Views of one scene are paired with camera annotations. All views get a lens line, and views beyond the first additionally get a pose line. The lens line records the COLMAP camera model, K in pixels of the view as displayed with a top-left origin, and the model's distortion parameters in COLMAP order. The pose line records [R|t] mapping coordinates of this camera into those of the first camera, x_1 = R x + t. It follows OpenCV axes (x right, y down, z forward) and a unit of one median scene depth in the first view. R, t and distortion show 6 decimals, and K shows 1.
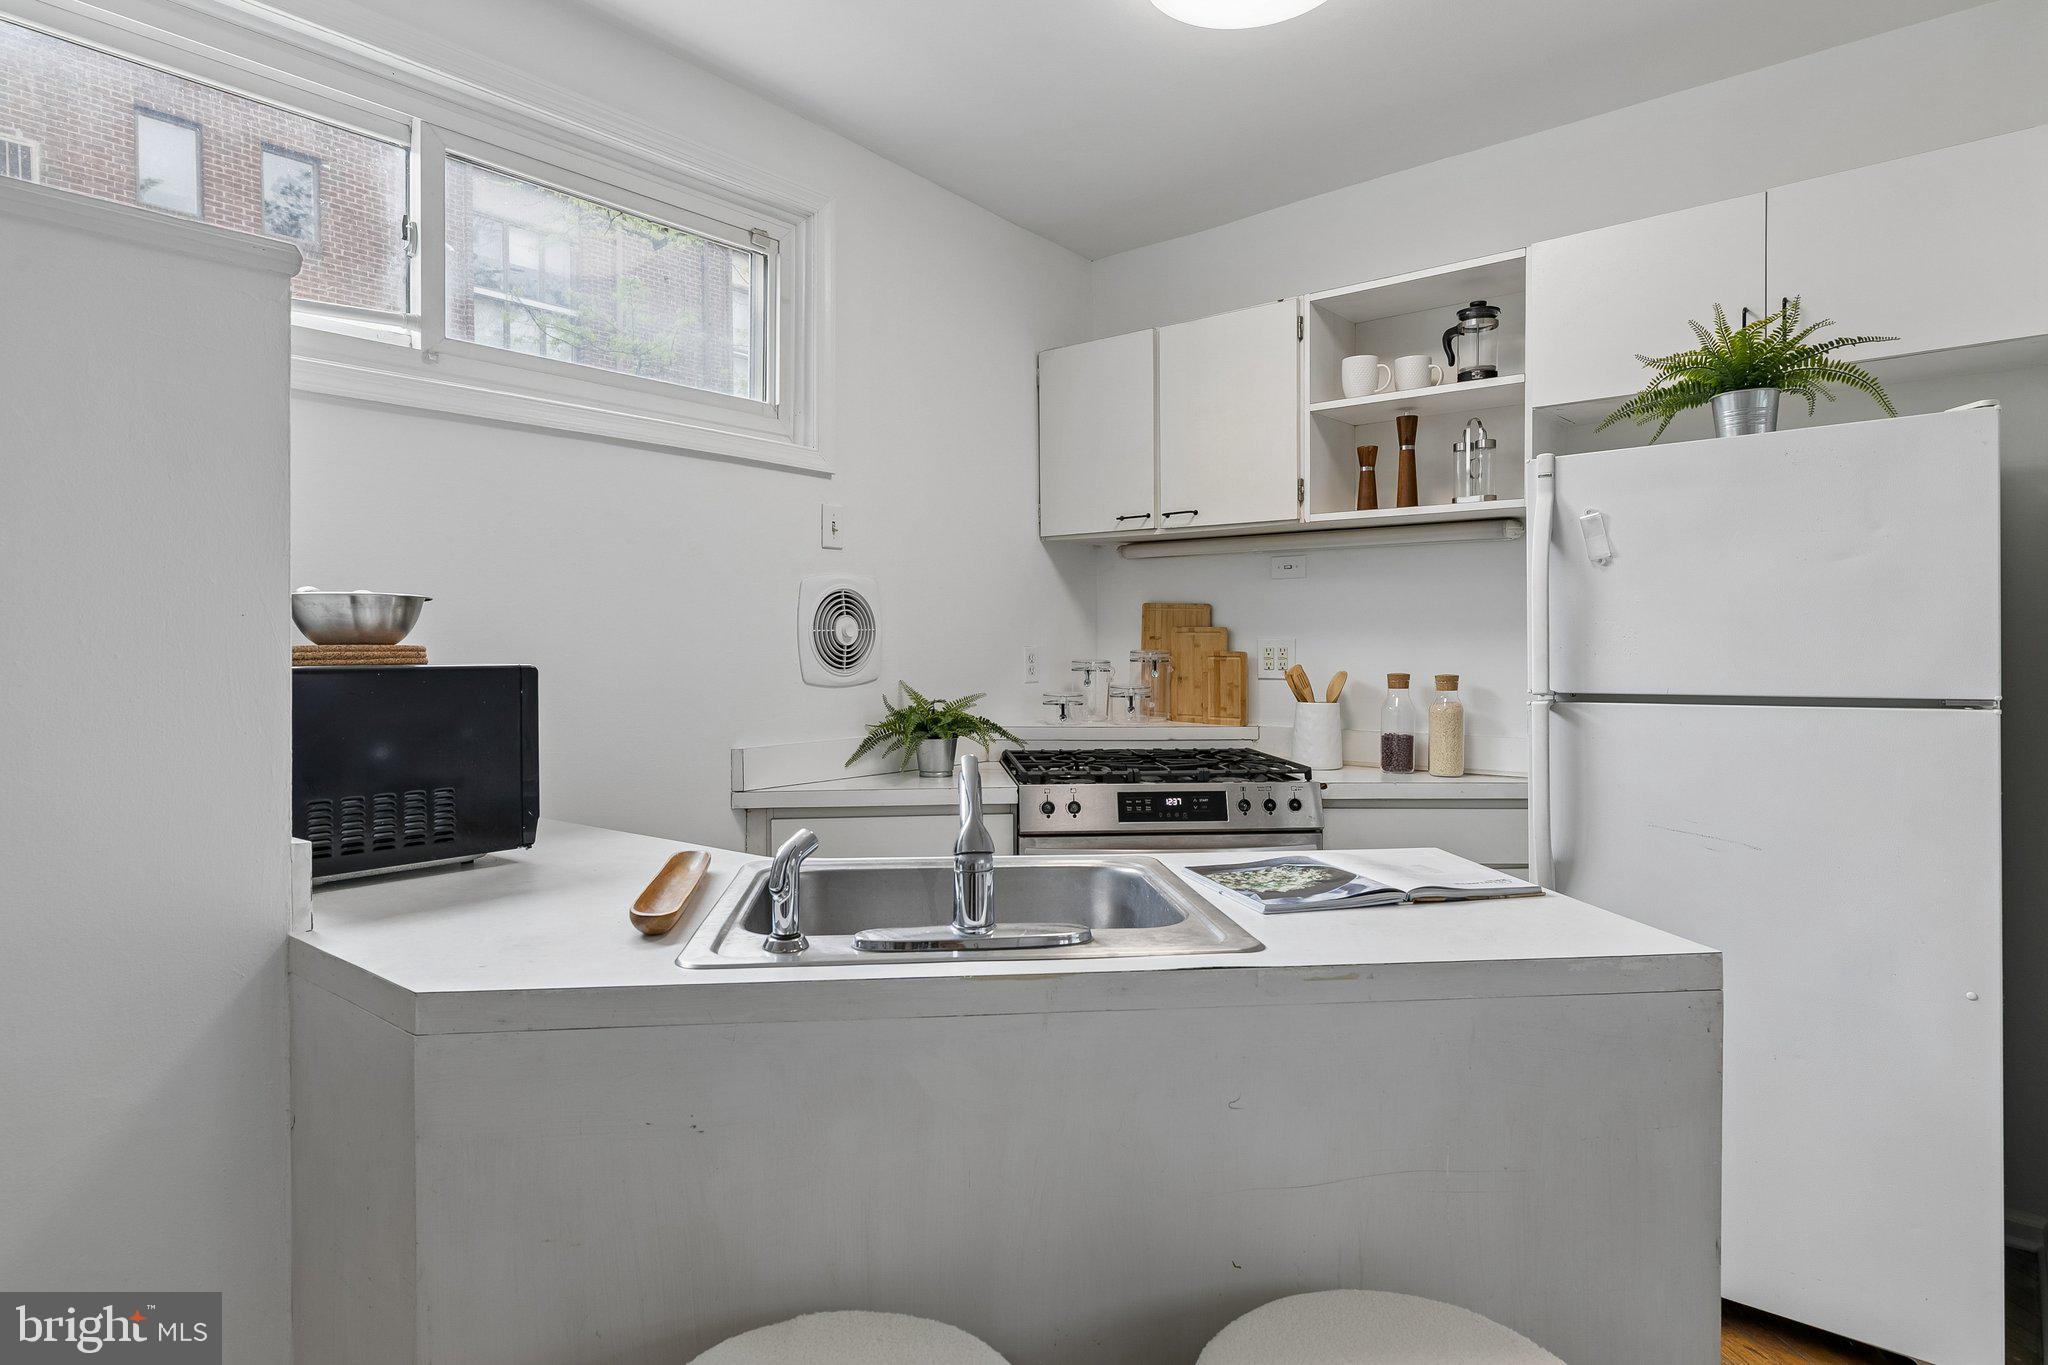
lens RADIAL K [[1107.1, 0, 1023.7], [0, 1107.1, 645.7], [0, 0, 1]] dist [0.000607, 0.000090]
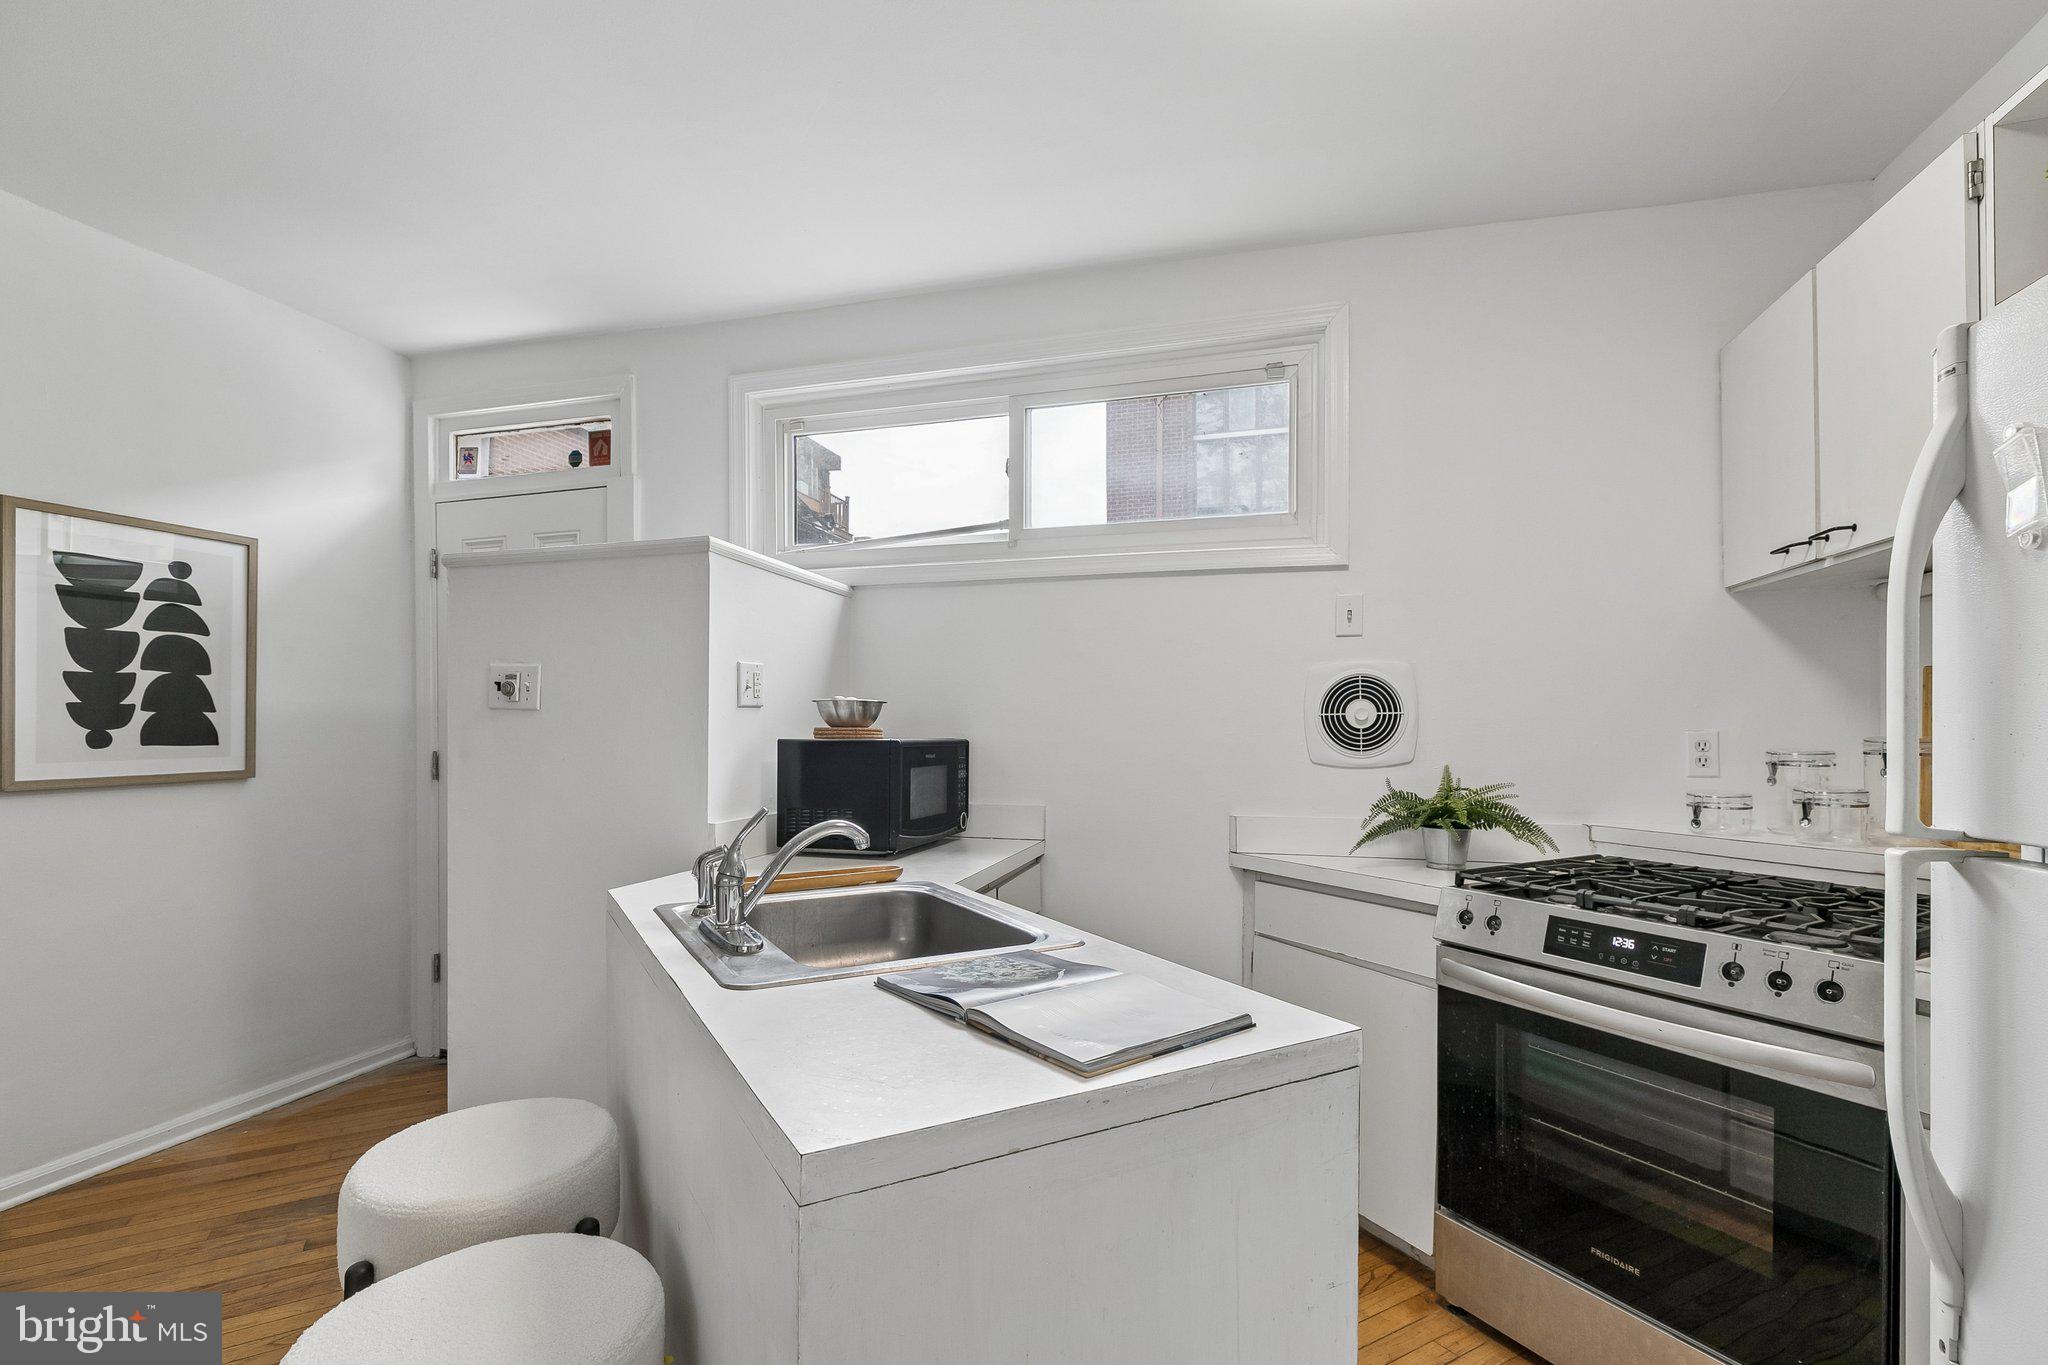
lens RADIAL K [[930.7, 0, 1020.9], [0, 930.7, 723.2], [0, 0, 1]] dist [0.000079, -0.000246]
pose [[0.399510, -0.001468, -0.916727, 0.542814], [-0.001589, 0.999996, -0.002294, -0.002900], [0.916727, 0.002373, 0.399507, 0.385982]]
